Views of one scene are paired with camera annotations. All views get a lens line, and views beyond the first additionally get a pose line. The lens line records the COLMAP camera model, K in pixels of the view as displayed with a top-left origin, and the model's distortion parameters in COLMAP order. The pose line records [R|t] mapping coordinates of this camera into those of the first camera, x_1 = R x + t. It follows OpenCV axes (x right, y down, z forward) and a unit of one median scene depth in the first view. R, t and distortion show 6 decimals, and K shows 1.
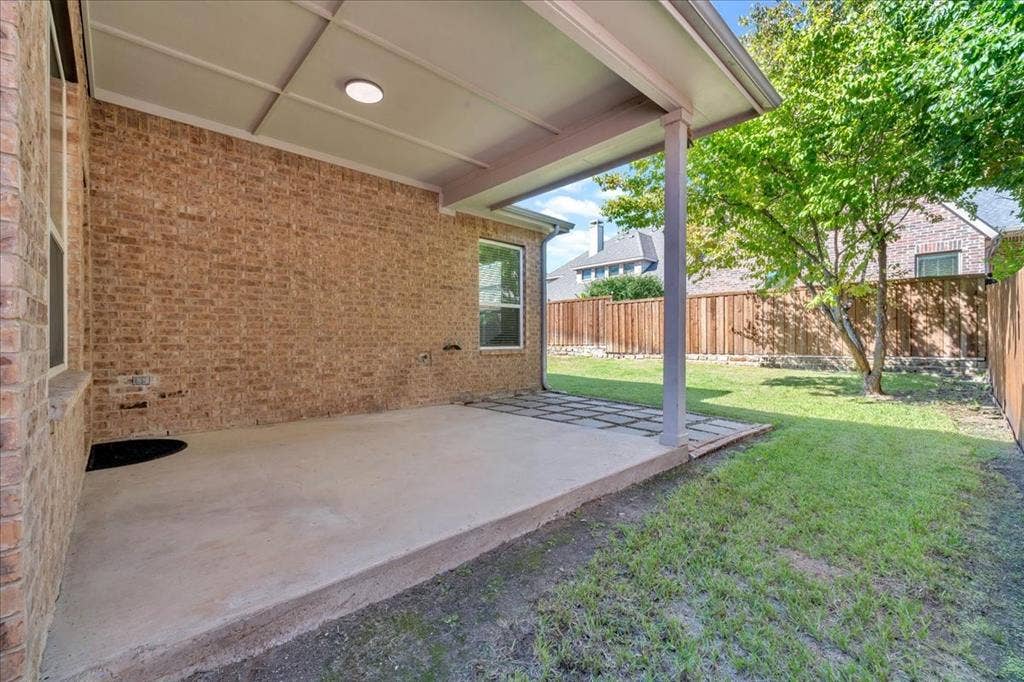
lens RADIAL K [[421.0, 0, 512.0], [0, 421.0, 345.5], [0, 0, 1]] dist [0.000187, -0.000239]
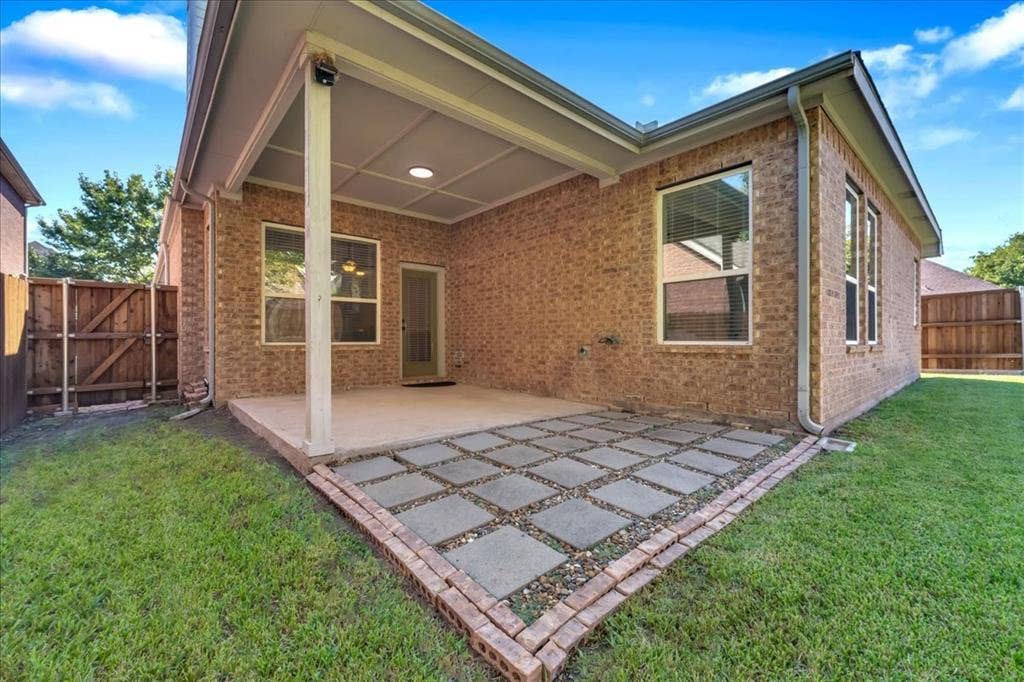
lens RADIAL K [[421.0, 0, 512.5], [0, 421.0, 335.6], [0, 0, 1]] dist [0.000187, -0.000239]
pose [[-0.040096, 0.009818, -0.999148, 0.796284], [0.006167, 0.999935, 0.009579, -0.016970], [0.999177, -0.005778, -0.040154, 0.934372]]
